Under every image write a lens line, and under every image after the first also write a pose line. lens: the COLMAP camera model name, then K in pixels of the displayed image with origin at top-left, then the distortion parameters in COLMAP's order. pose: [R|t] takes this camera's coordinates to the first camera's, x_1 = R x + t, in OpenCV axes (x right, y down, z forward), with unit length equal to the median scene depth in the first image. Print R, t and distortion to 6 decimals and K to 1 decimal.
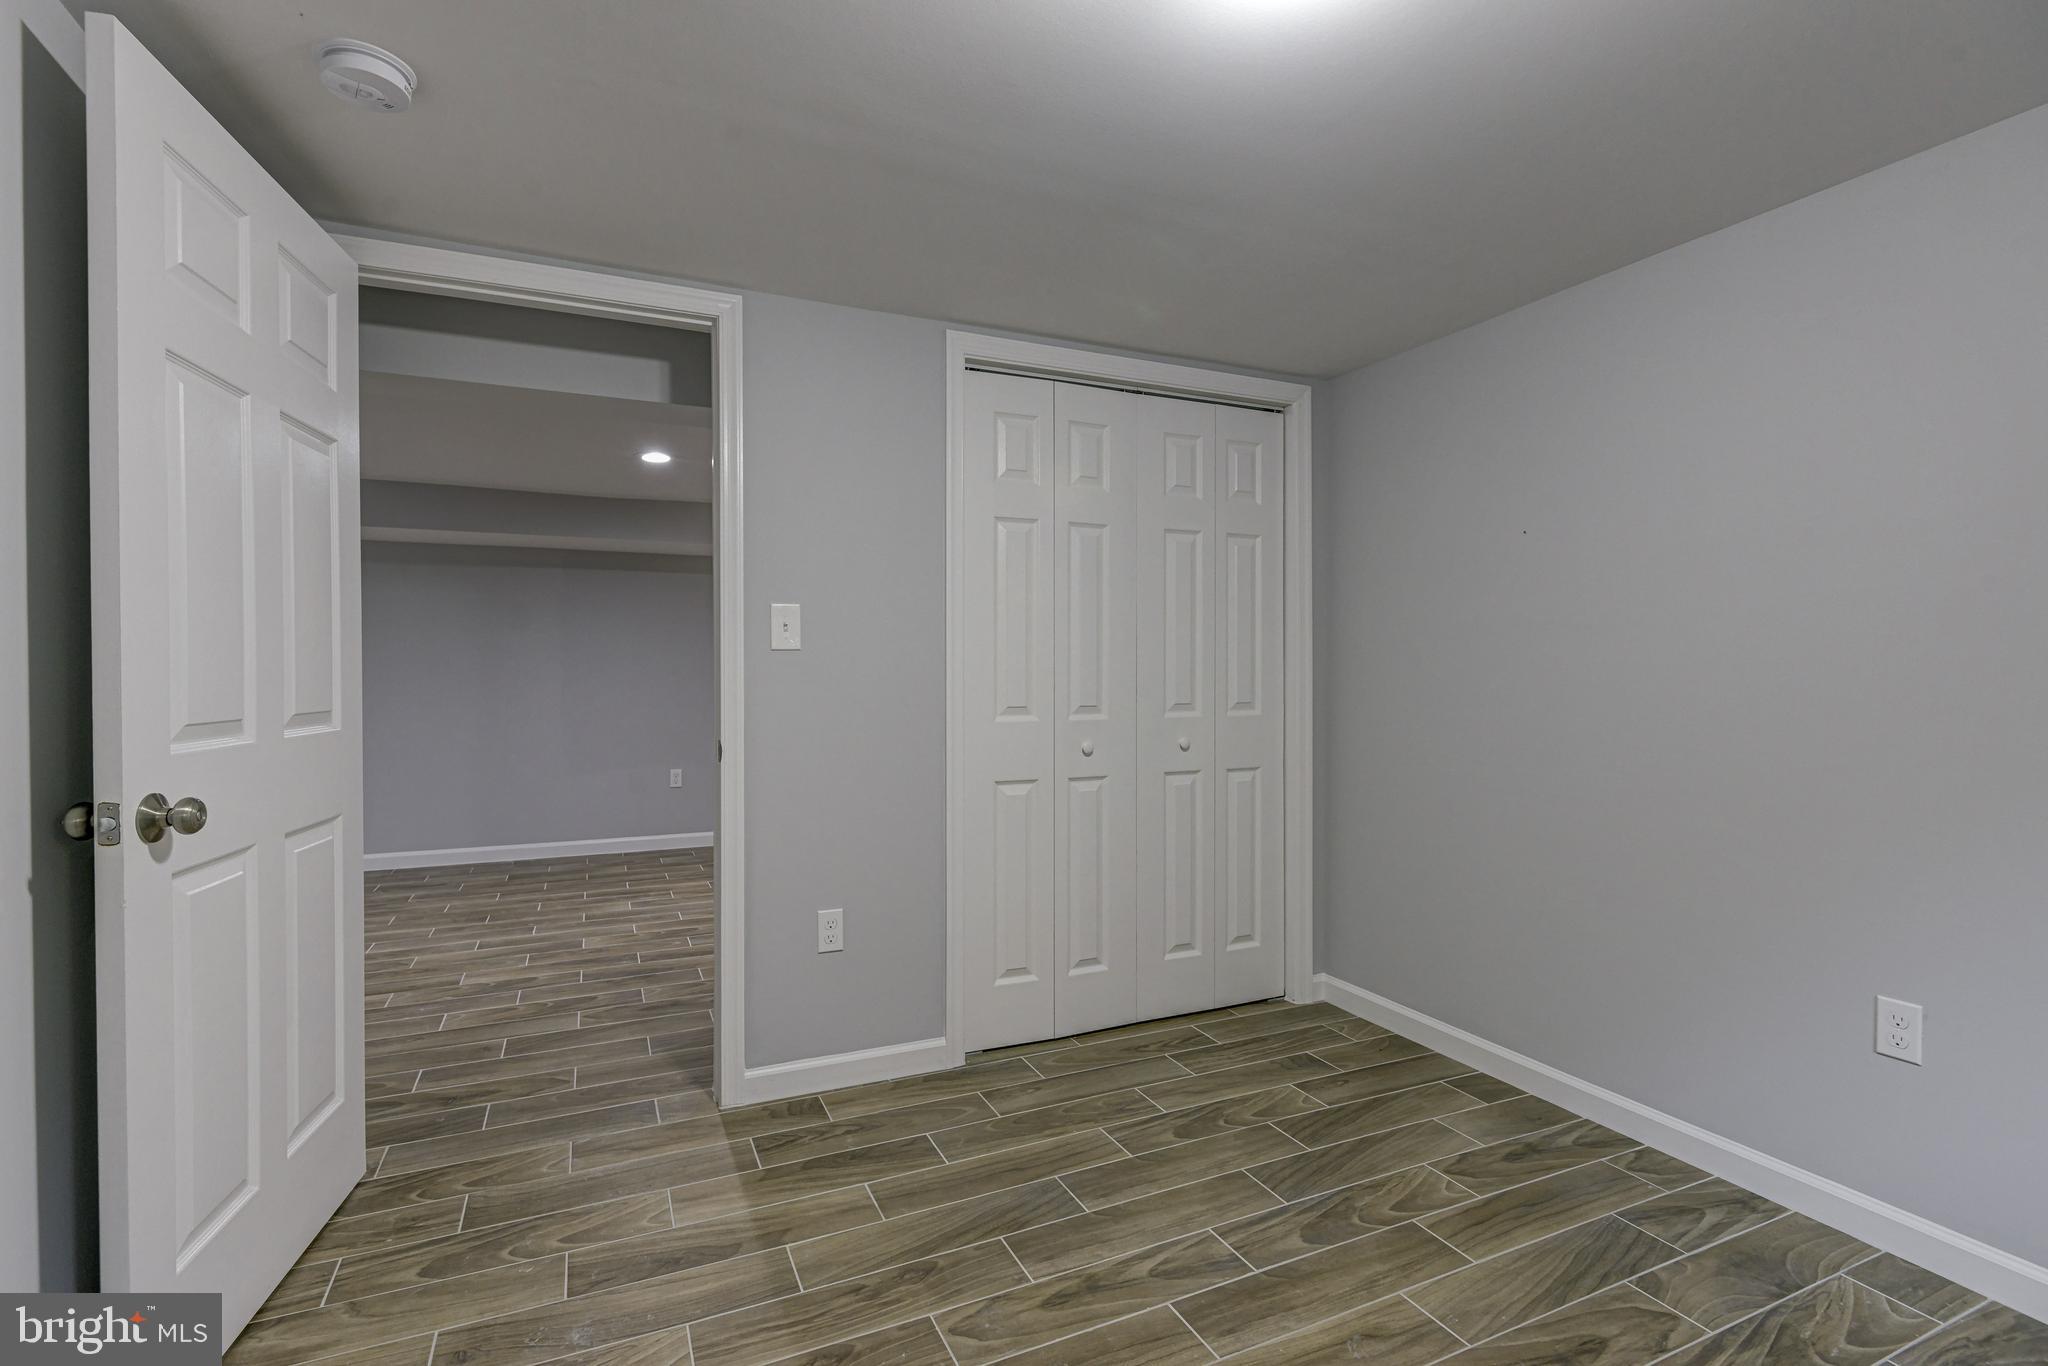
lens RADIAL K [[933.1, 0, 987.8], [0, 933.1, 678.3], [0, 0, 1]] dist [0.004462, -0.005055]
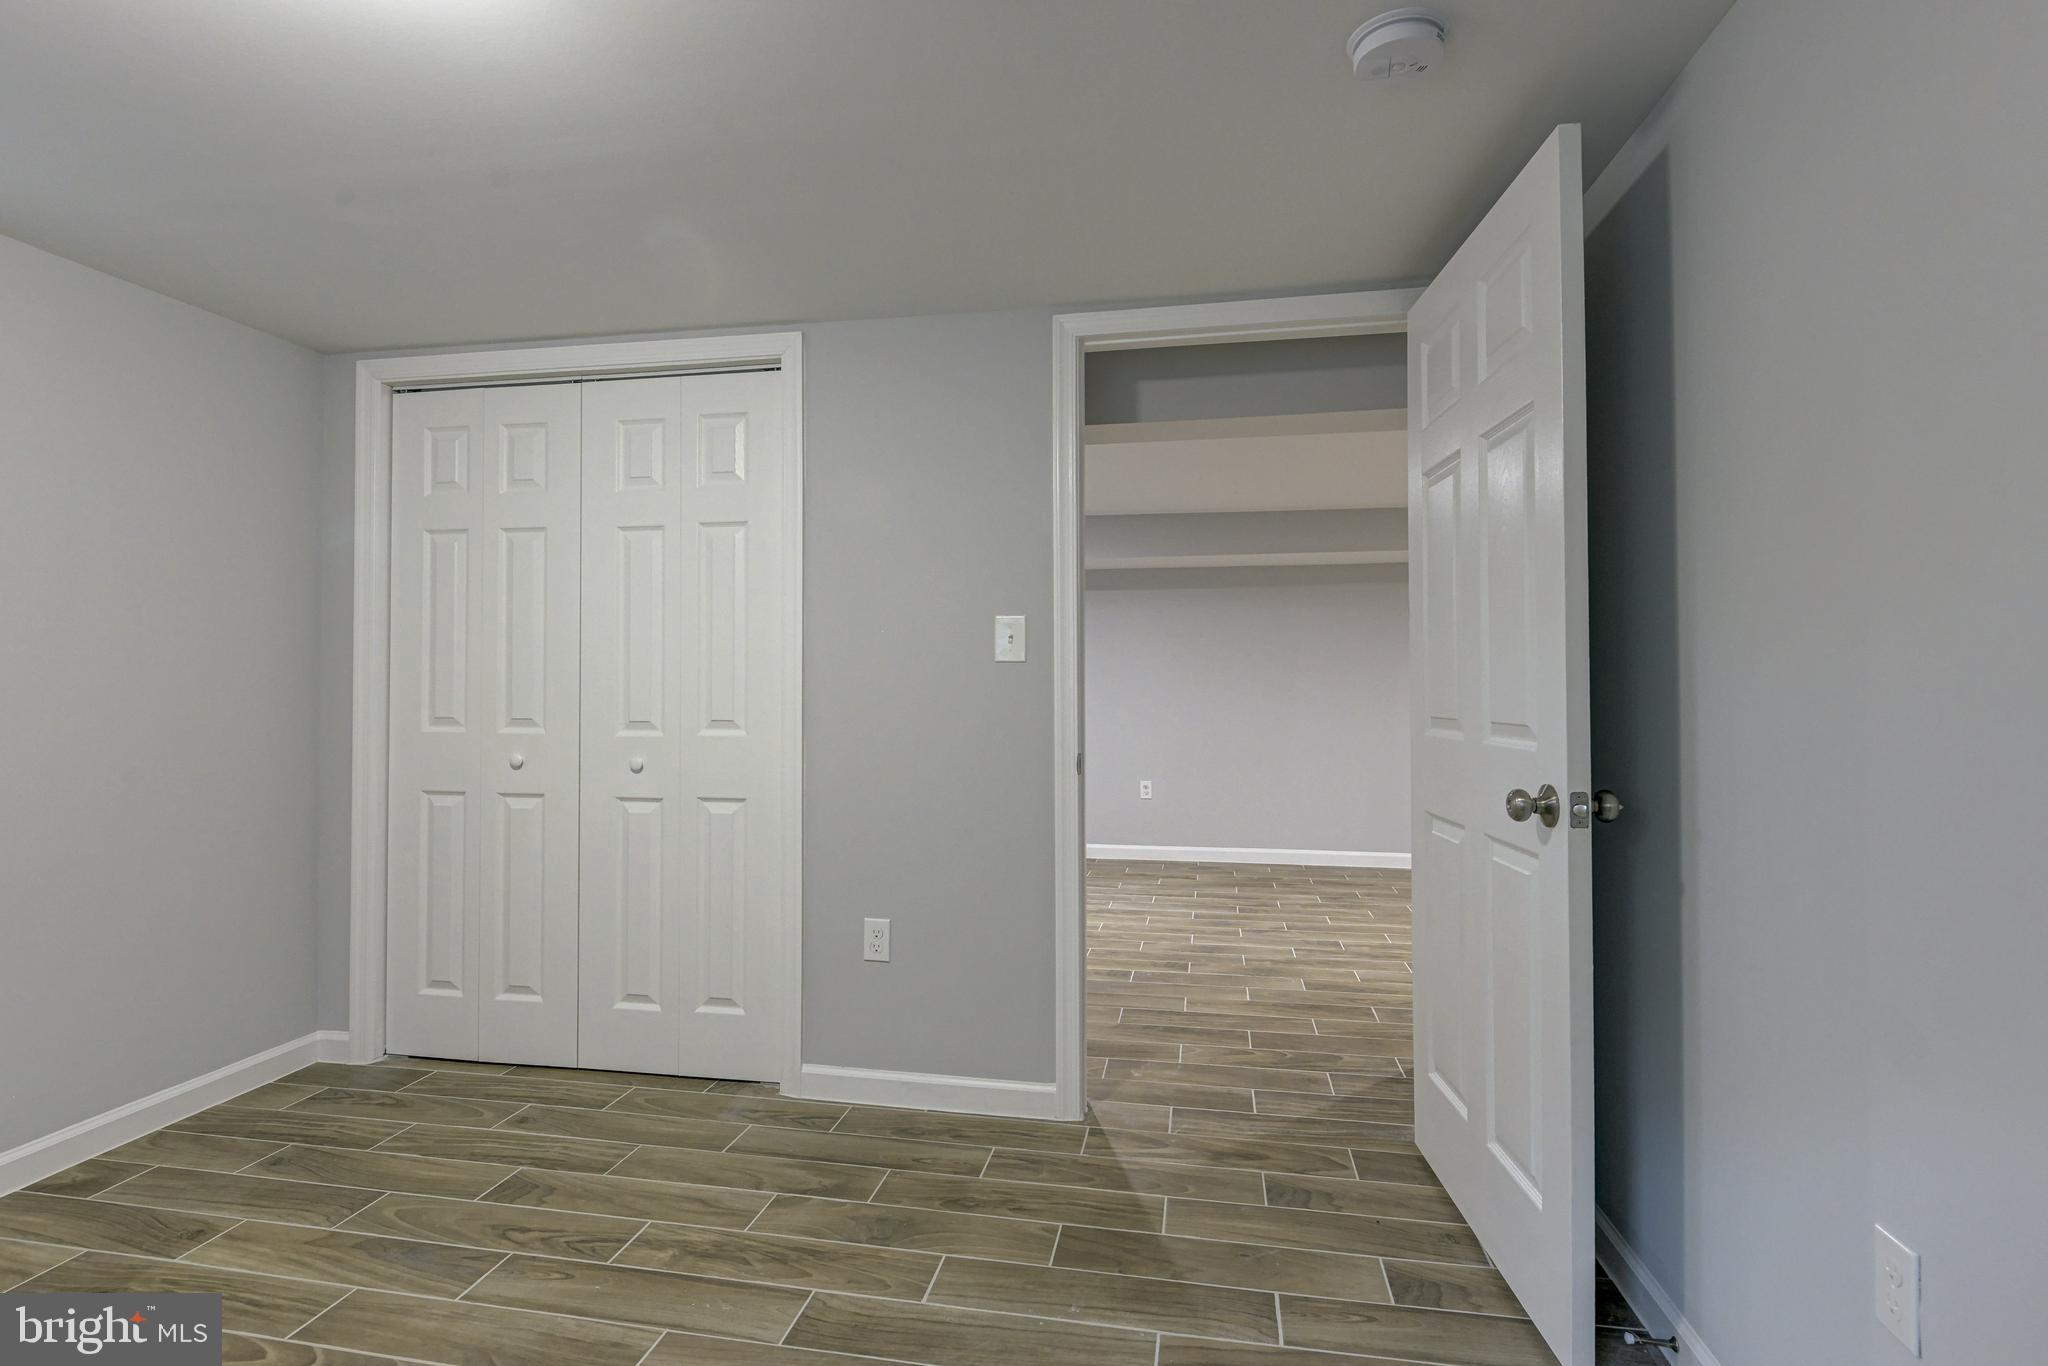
lens RADIAL K [[933.1, 0, 1015.3], [0, 933.1, 677.9], [0, 0, 1]] dist [0.004462, -0.005055]
pose [[0.832358, -0.000873, -0.554237, 0.798421], [-0.006580, 0.999913, -0.011458, -0.004047], [0.554199, 0.013184, 0.832280, 0.367996]]
